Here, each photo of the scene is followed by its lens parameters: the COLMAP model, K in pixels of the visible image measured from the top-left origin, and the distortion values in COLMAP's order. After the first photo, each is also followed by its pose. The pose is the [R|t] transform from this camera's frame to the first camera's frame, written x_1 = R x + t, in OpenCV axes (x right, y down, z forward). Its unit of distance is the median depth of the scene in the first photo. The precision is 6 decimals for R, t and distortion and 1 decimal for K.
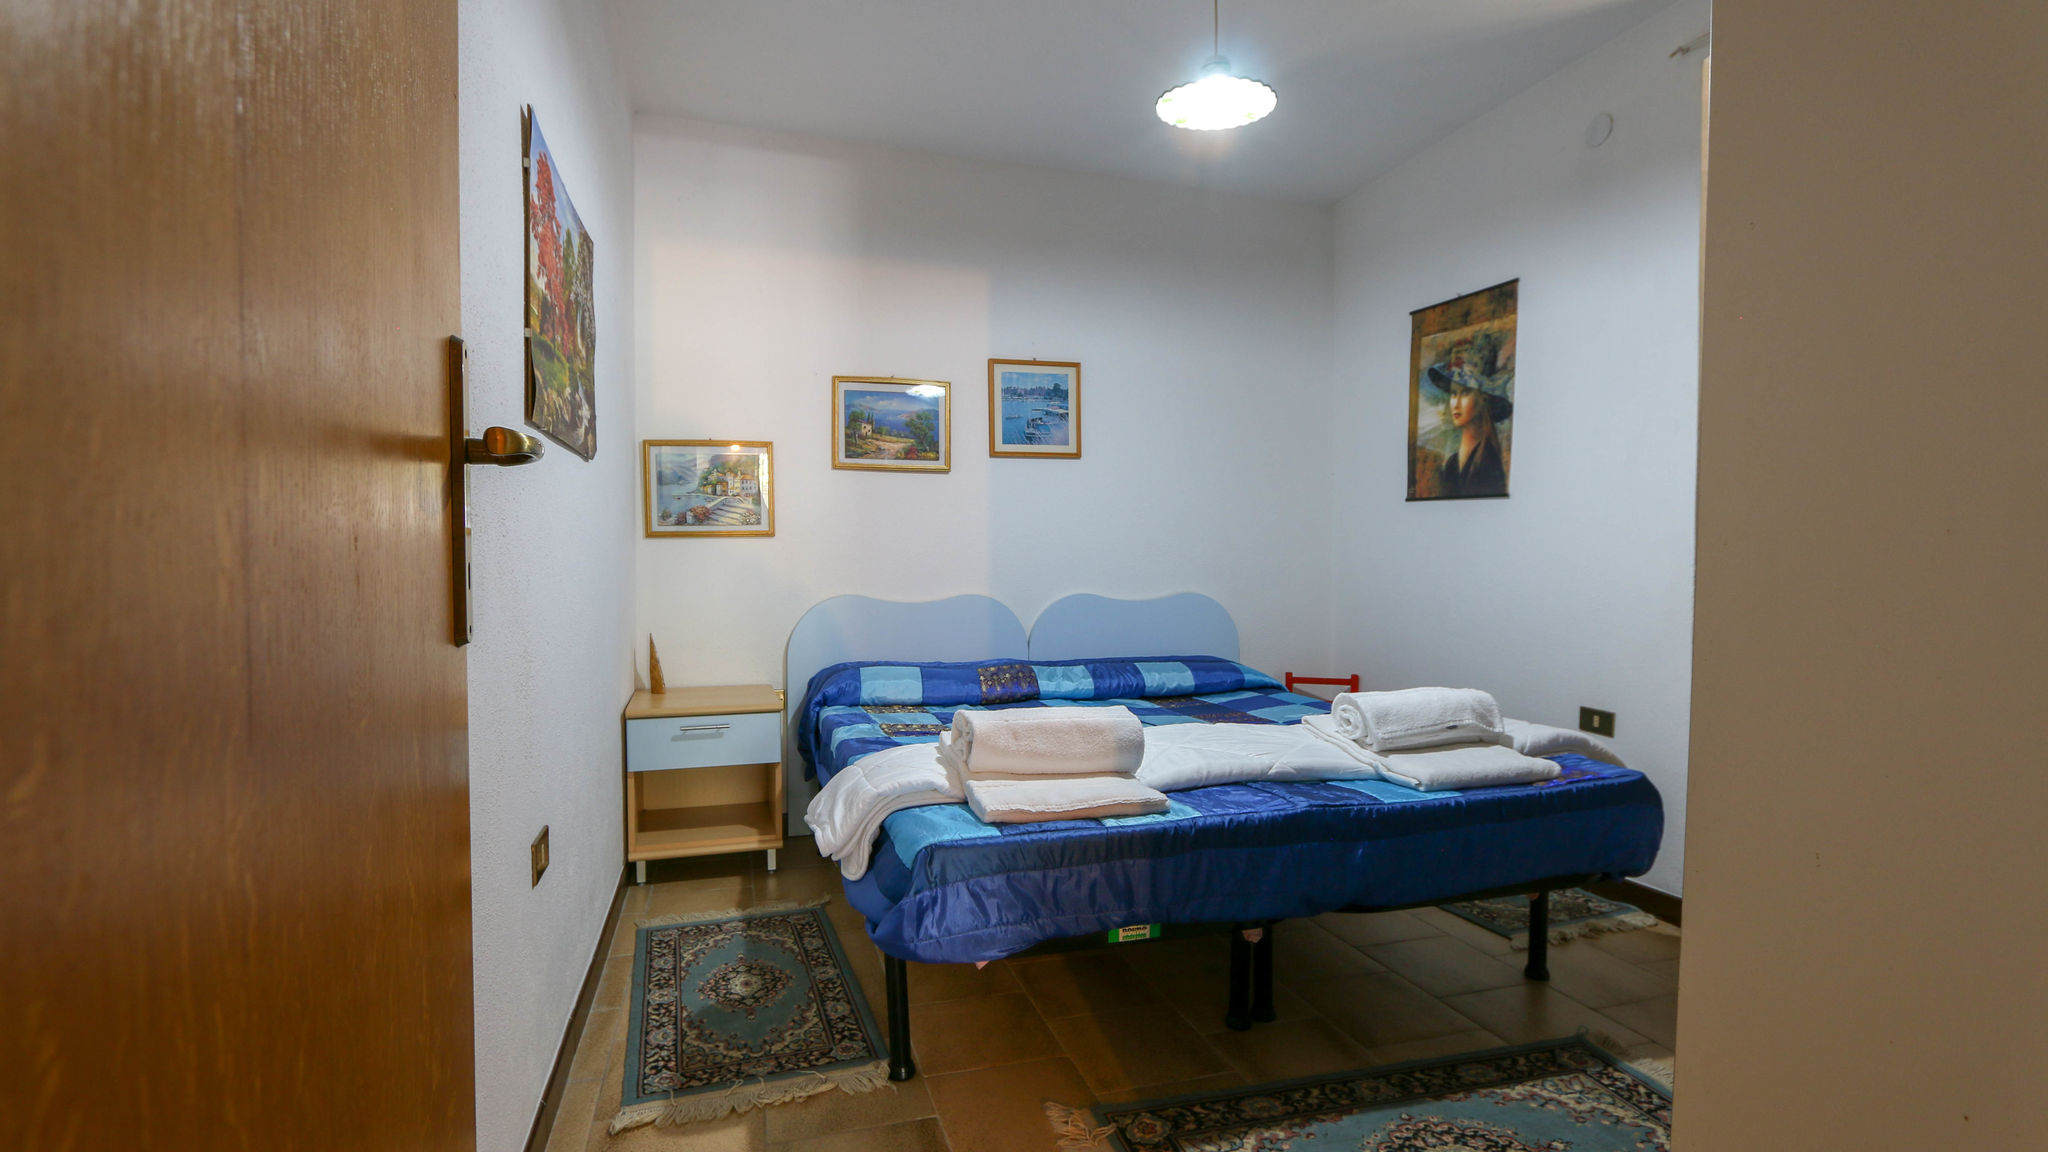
lens RADIAL K [[968.7, 0, 1011.9], [0, 968.7, 594.2], [0, 0, 1]] dist [-0.024017, 0.004545]
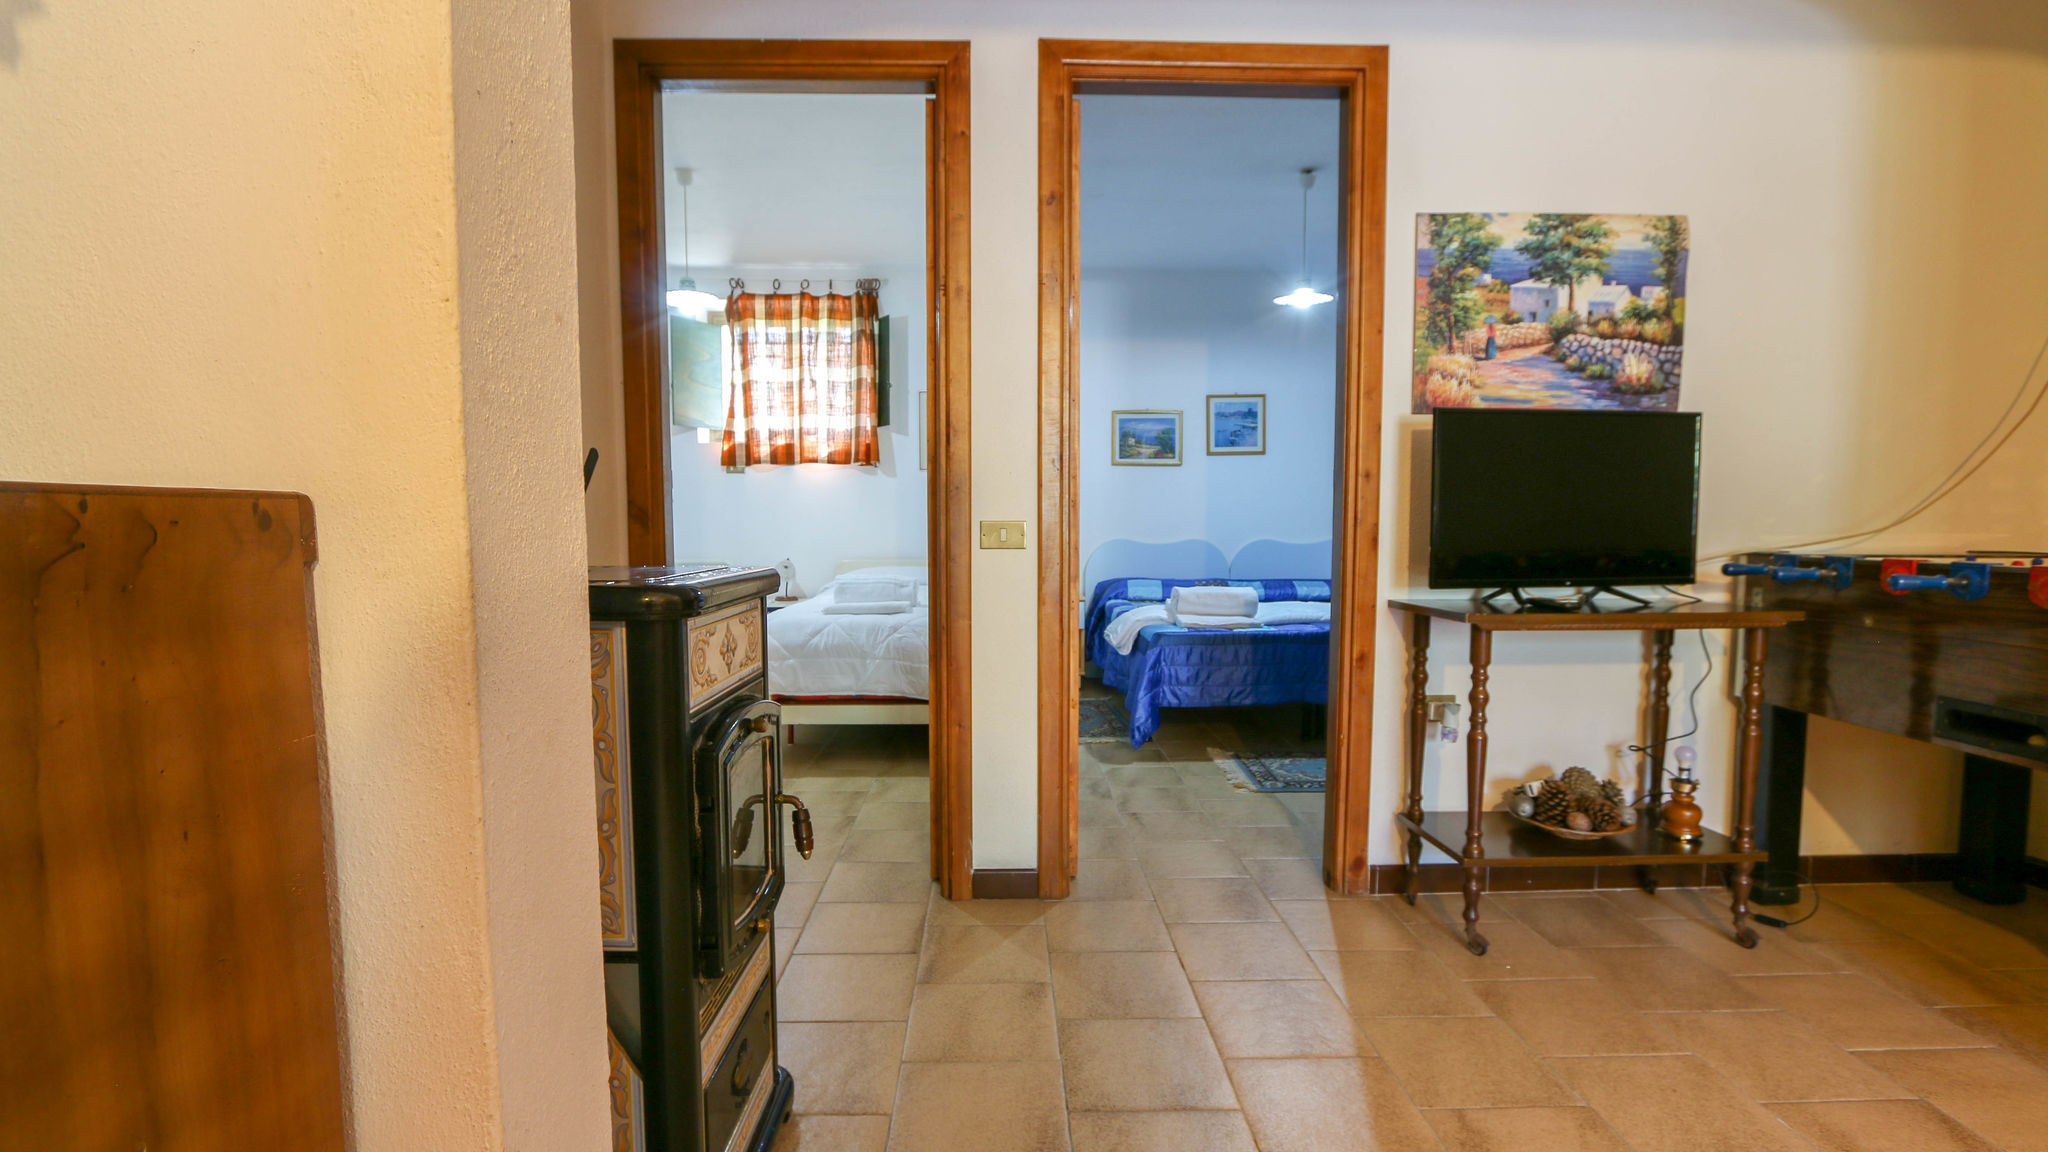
lens RADIAL K [[968.7, 0, 1011.9], [0, 968.7, 594.2], [0, 0, 1]] dist [-0.024017, 0.004545]
pose [[0.965293, 0.018322, -0.260525, 0.098068], [-0.006729, 0.998950, 0.045320, 0.022609], [0.261082, -0.041994, 0.964403, -0.733794]]
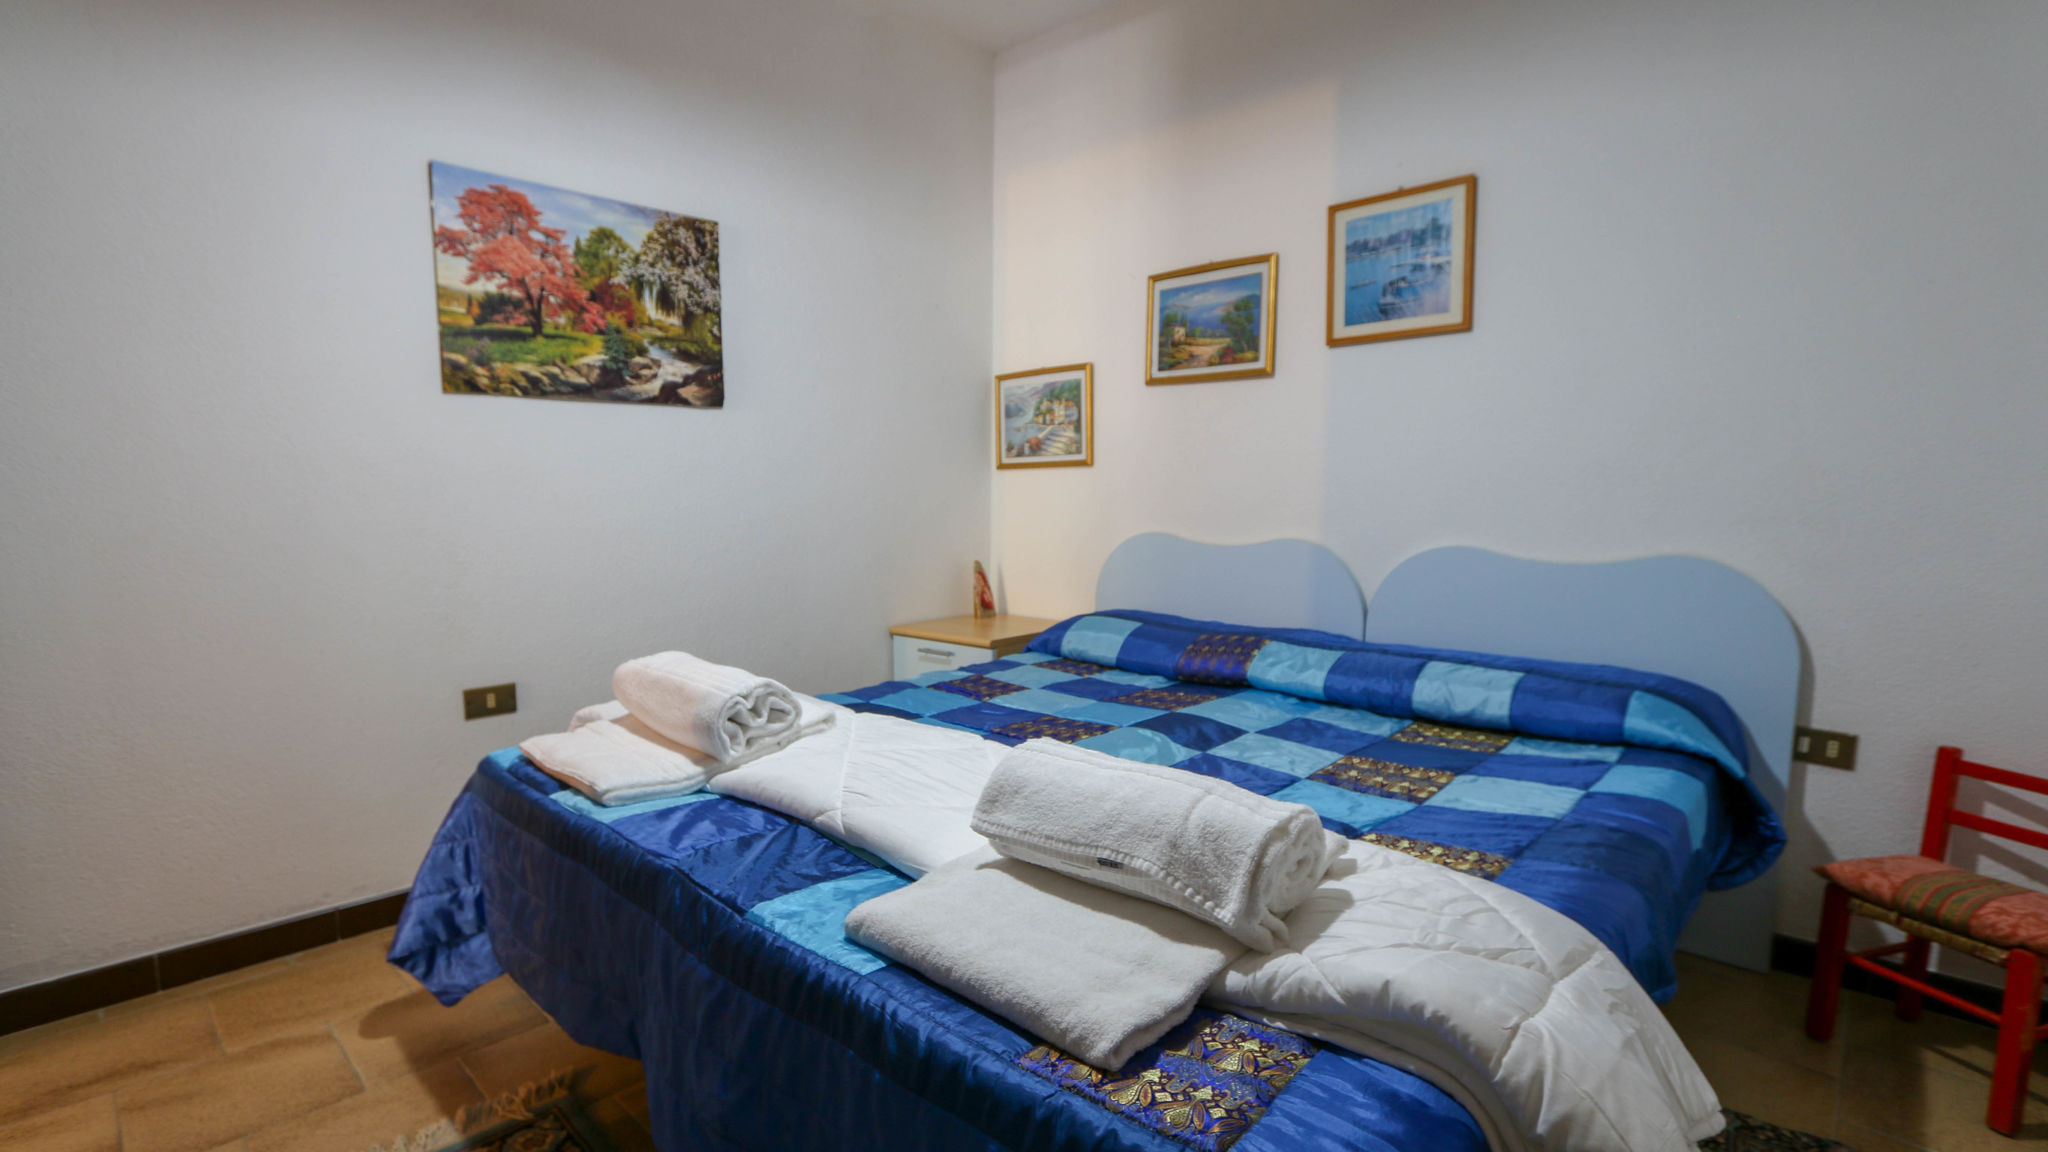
lens RADIAL K [[957.5, 0, 1004.2], [0, 957.5, 592.3], [0, 0, 1]] dist [-0.012108, 0.000787]
pose [[0.488536, 0.094185, -0.867446, 0.535131], [-0.032499, 0.995431, 0.089779, -0.018793], [0.871938, -0.015669, 0.489365, 0.484596]]
